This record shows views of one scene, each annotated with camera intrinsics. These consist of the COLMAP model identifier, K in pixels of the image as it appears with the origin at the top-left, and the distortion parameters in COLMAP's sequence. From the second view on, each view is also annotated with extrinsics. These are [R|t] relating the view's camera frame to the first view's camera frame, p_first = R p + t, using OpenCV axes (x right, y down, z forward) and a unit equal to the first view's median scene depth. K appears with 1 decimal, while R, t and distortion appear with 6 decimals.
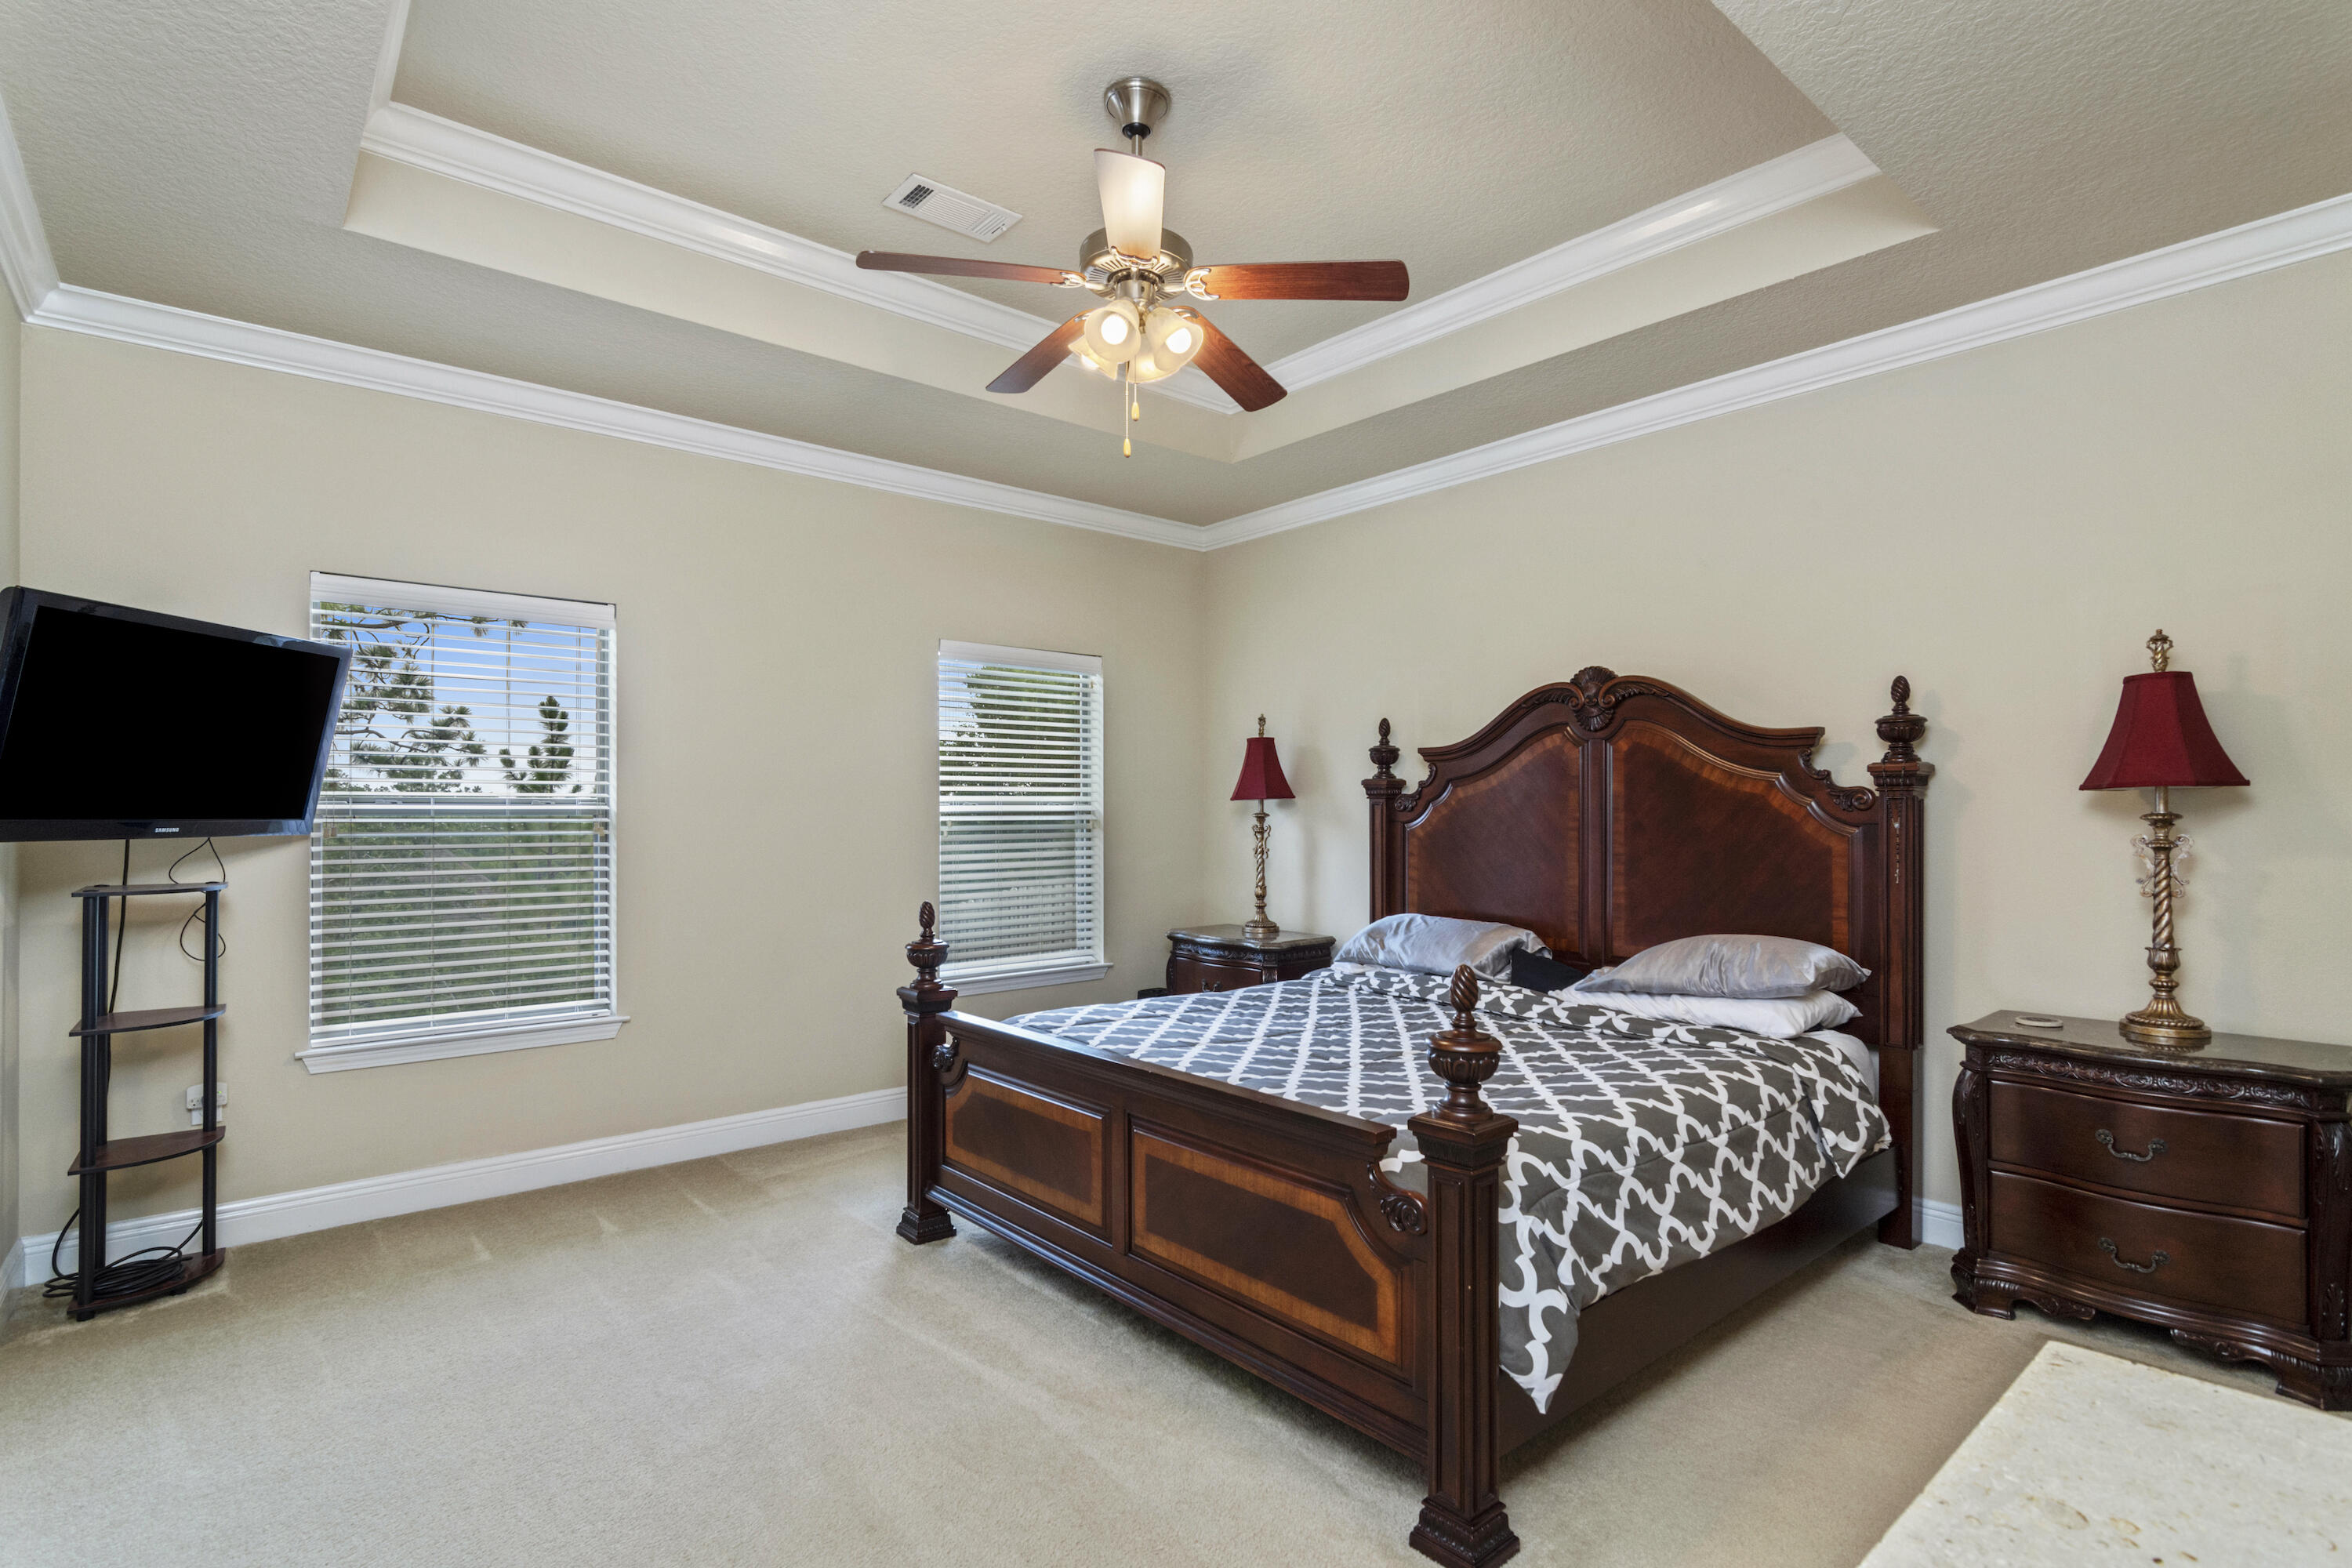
lens RADIAL K [[1126.2, 0, 1183.4], [0, 1126.2, 798.8], [0, 0, 1]] dist [-0.001207, 0.000814]
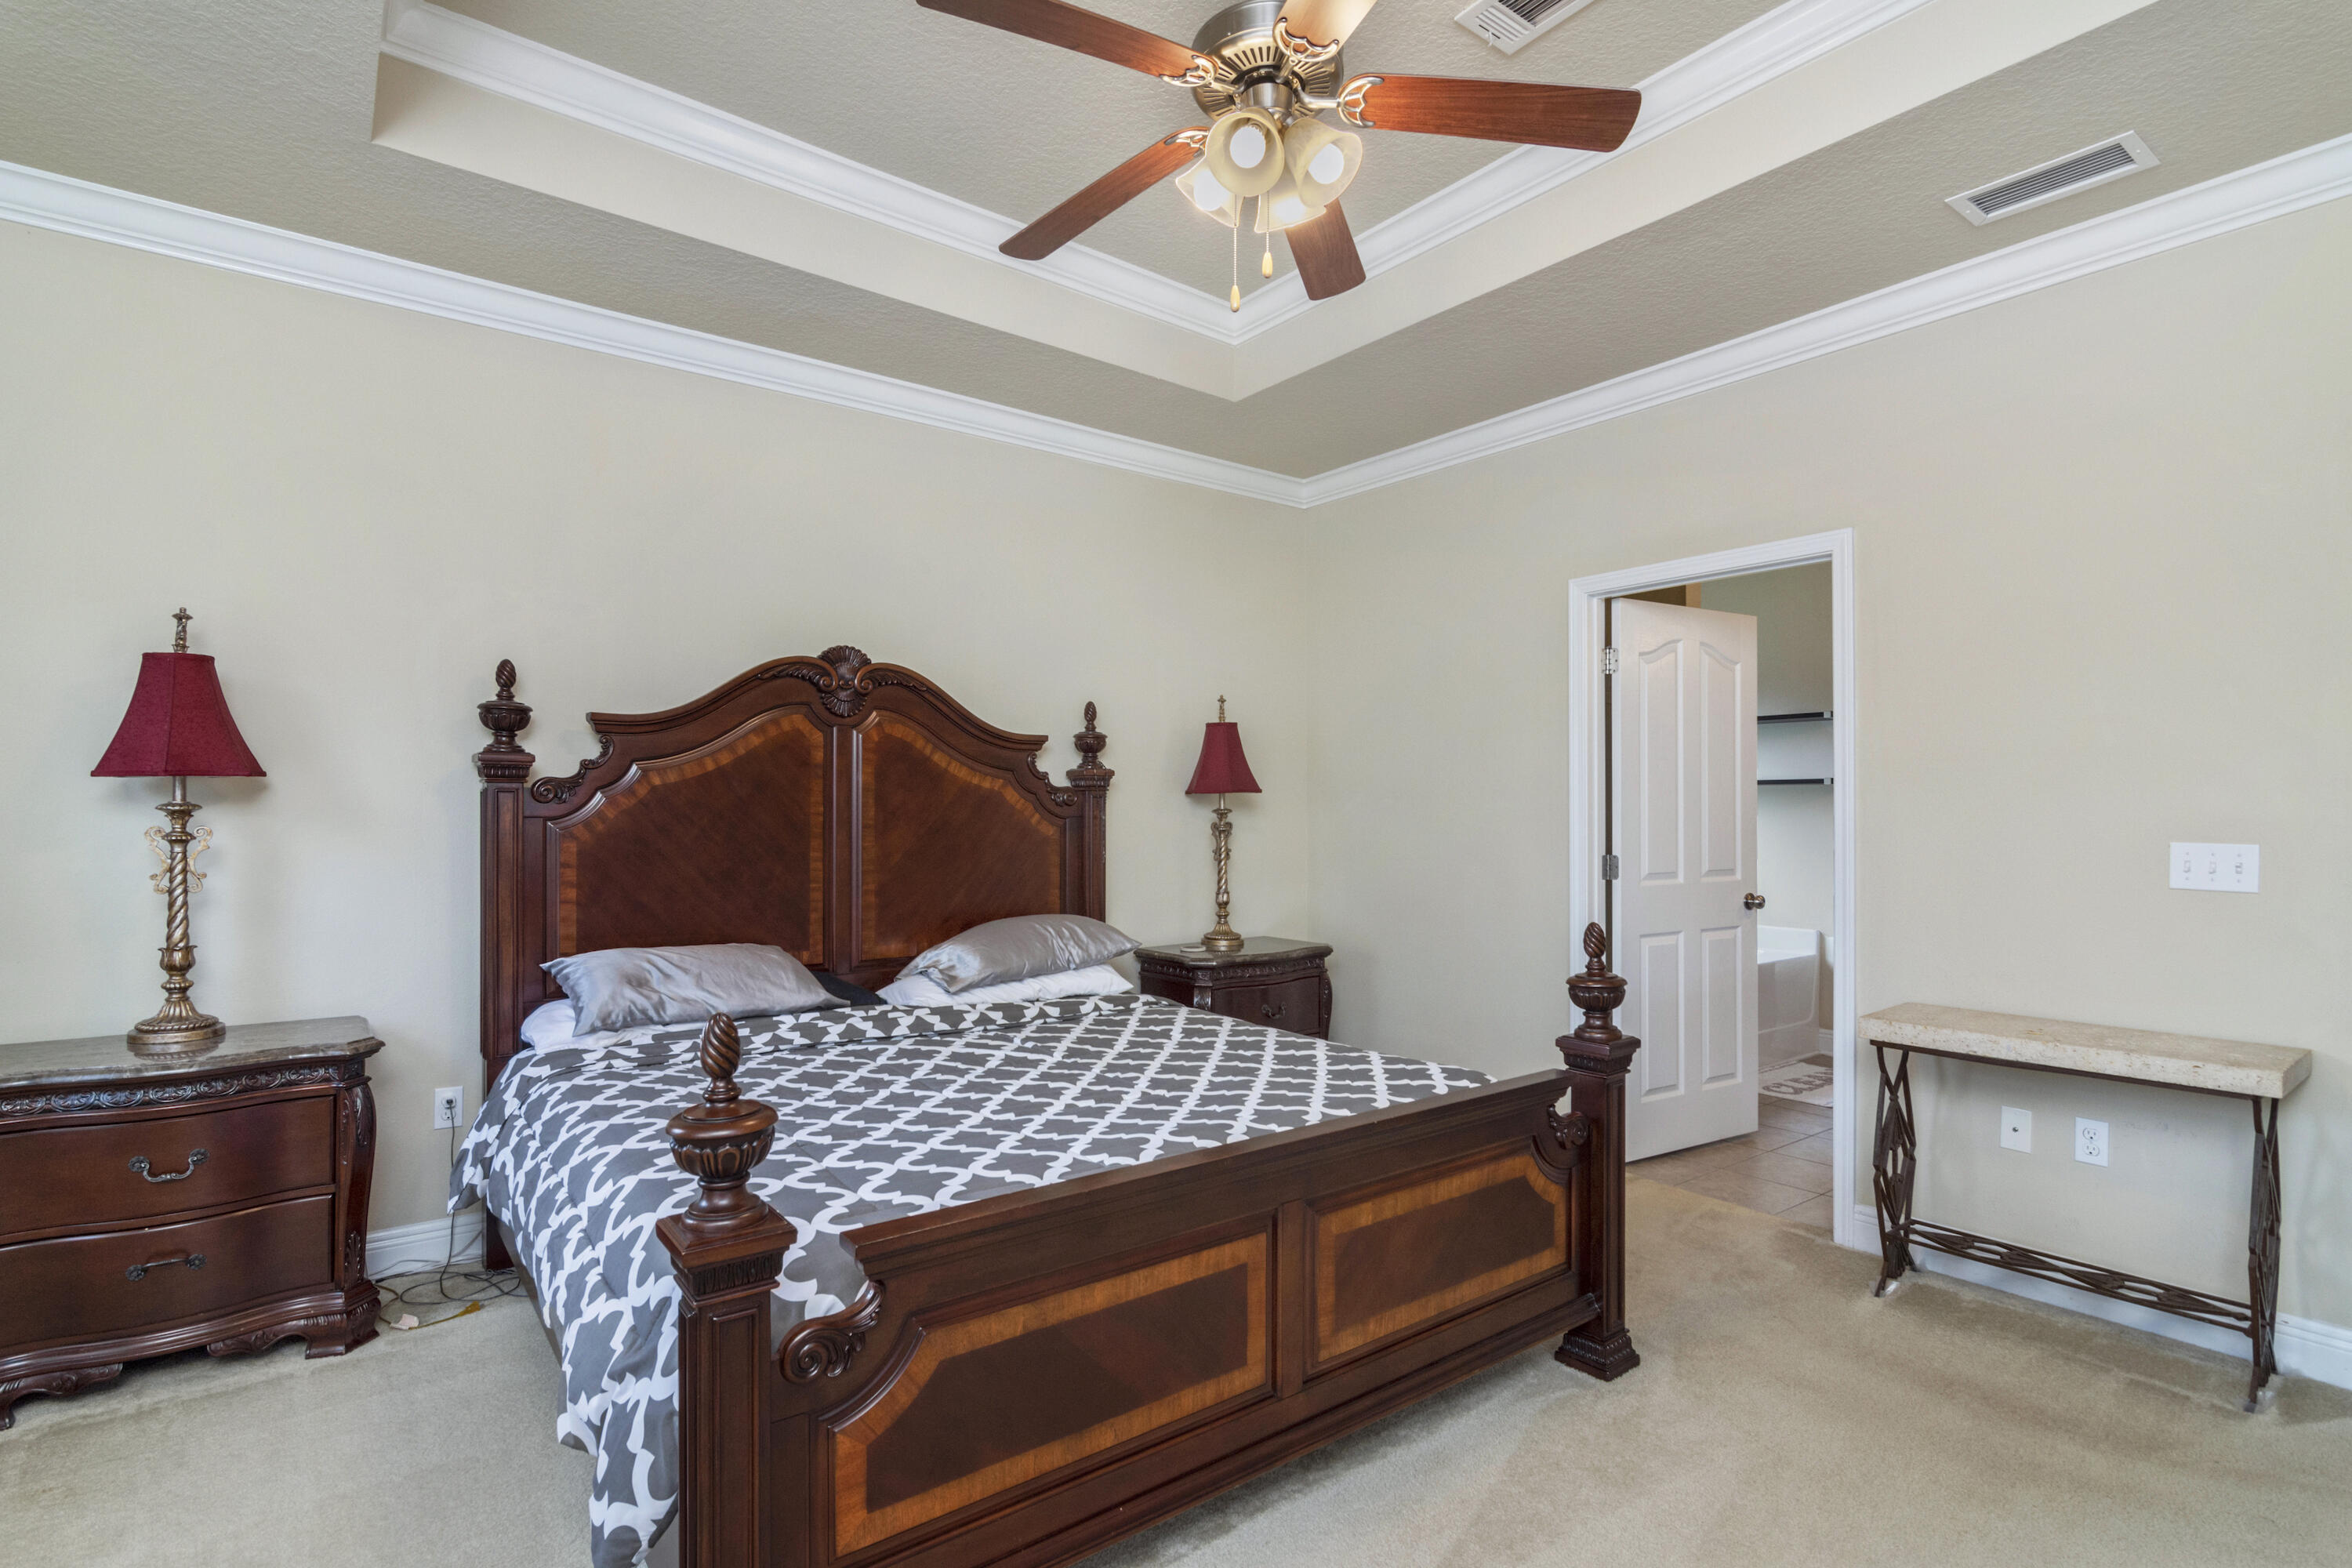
lens RADIAL K [[1177.5, 0, 1184.1], [0, 1177.5, 795.6], [0, 0, 1]] dist [0.033446, -0.000025]
pose [[0.044978, 0.009269, 0.998945, -0.324551], [-0.016326, 0.999830, -0.008542, 0.003693], [-0.998855, -0.015925, 0.045122, 0.393783]]
